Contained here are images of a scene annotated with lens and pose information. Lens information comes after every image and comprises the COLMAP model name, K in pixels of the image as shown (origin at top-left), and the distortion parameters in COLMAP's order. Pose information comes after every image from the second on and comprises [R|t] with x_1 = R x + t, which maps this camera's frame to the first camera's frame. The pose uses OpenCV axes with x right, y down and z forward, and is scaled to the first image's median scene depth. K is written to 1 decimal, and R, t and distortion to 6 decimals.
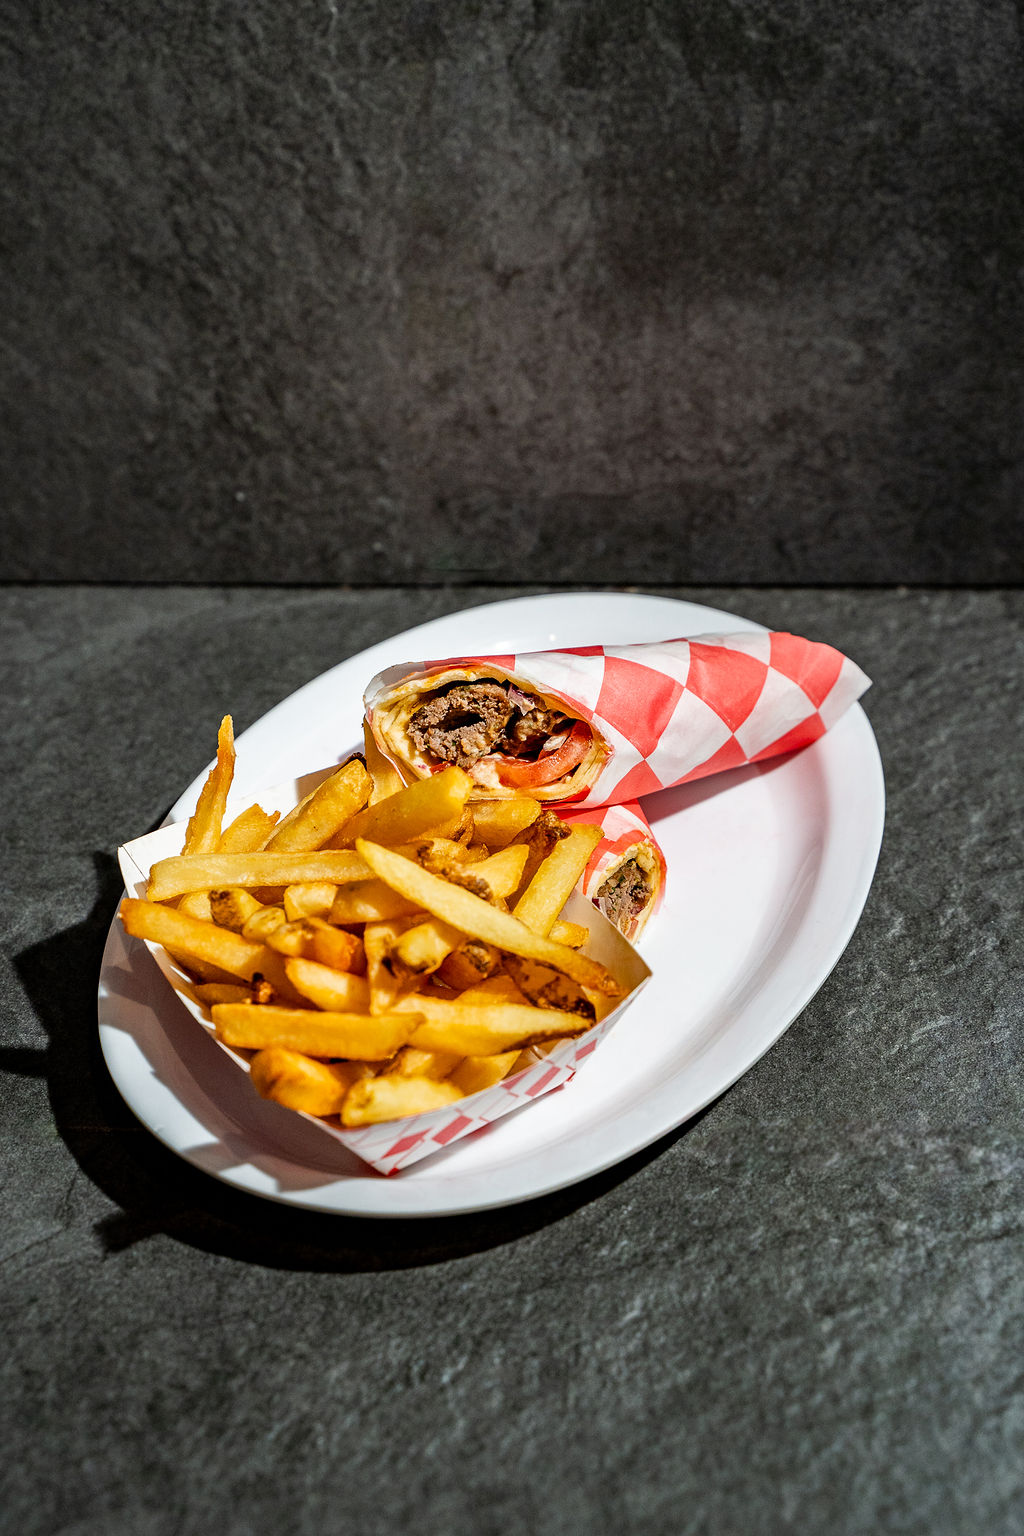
lens RADIAL K [[2508.7, 0, 512.0], [0, 2508.7, 768.0], [0, 0, 1]] dist [0.137959, -0.061190]
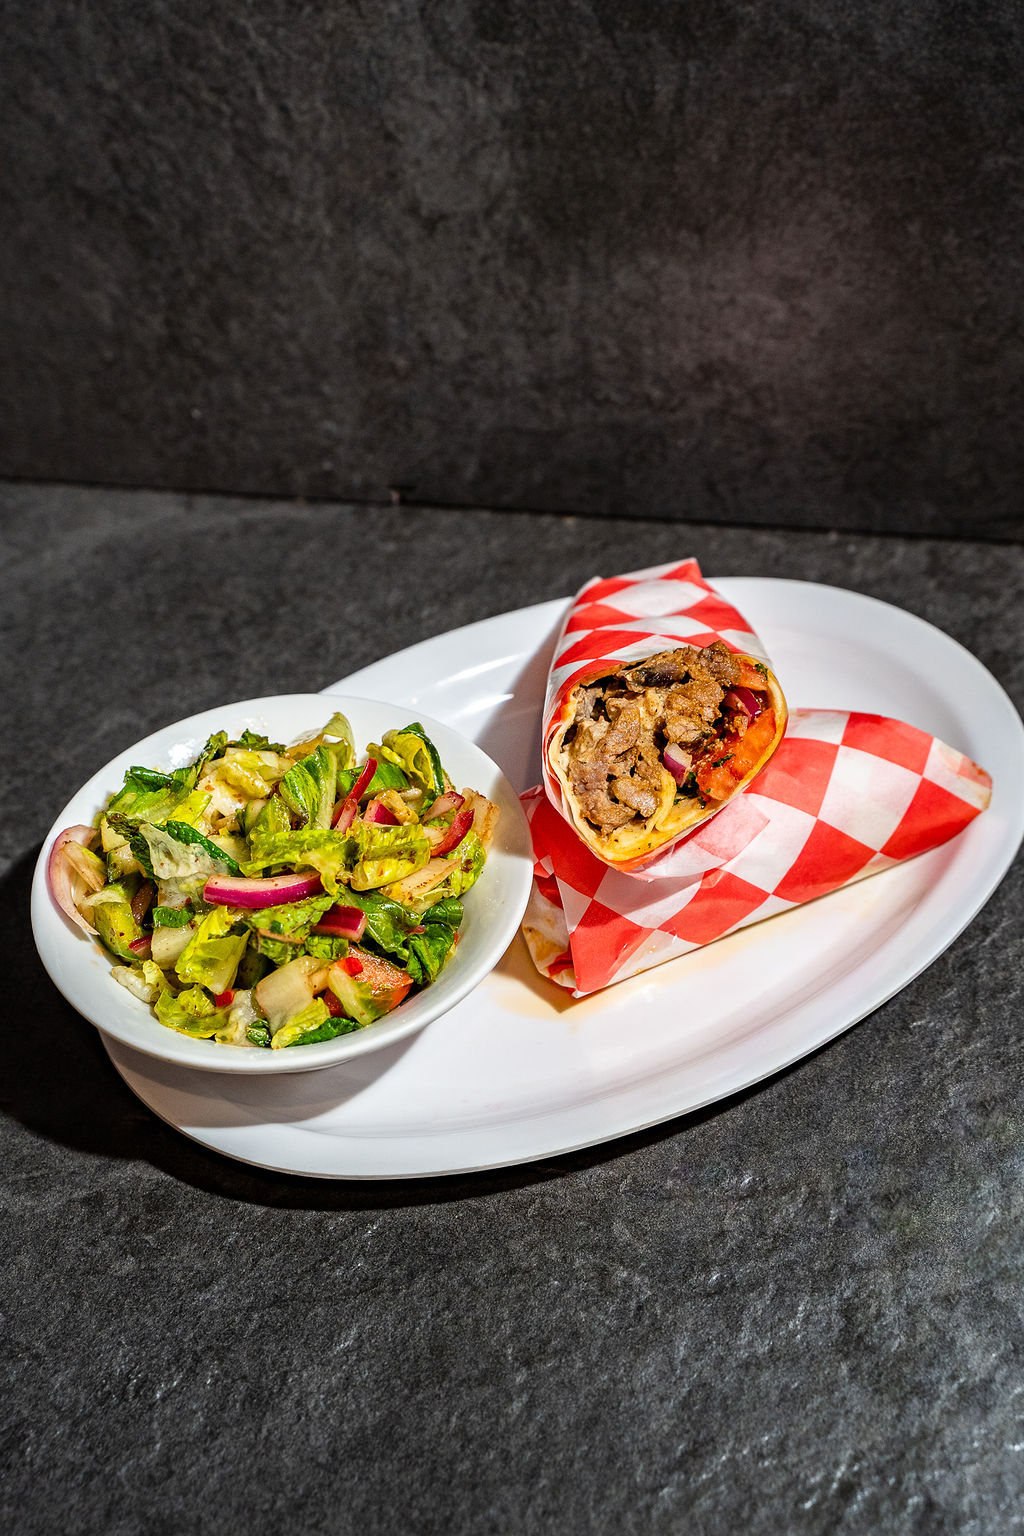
lens RADIAL K [[2219.7, 0, 512.0], [0, 2219.7, 768.0], [0, 0, 1]] dist [0.047432, 0.085934]
pose [[0.987512, 0.068650, -0.141800, 0.170459], [-0.042696, 0.983002, 0.178563, -0.140574], [0.151648, -0.170279, 0.973657, 0.101970]]
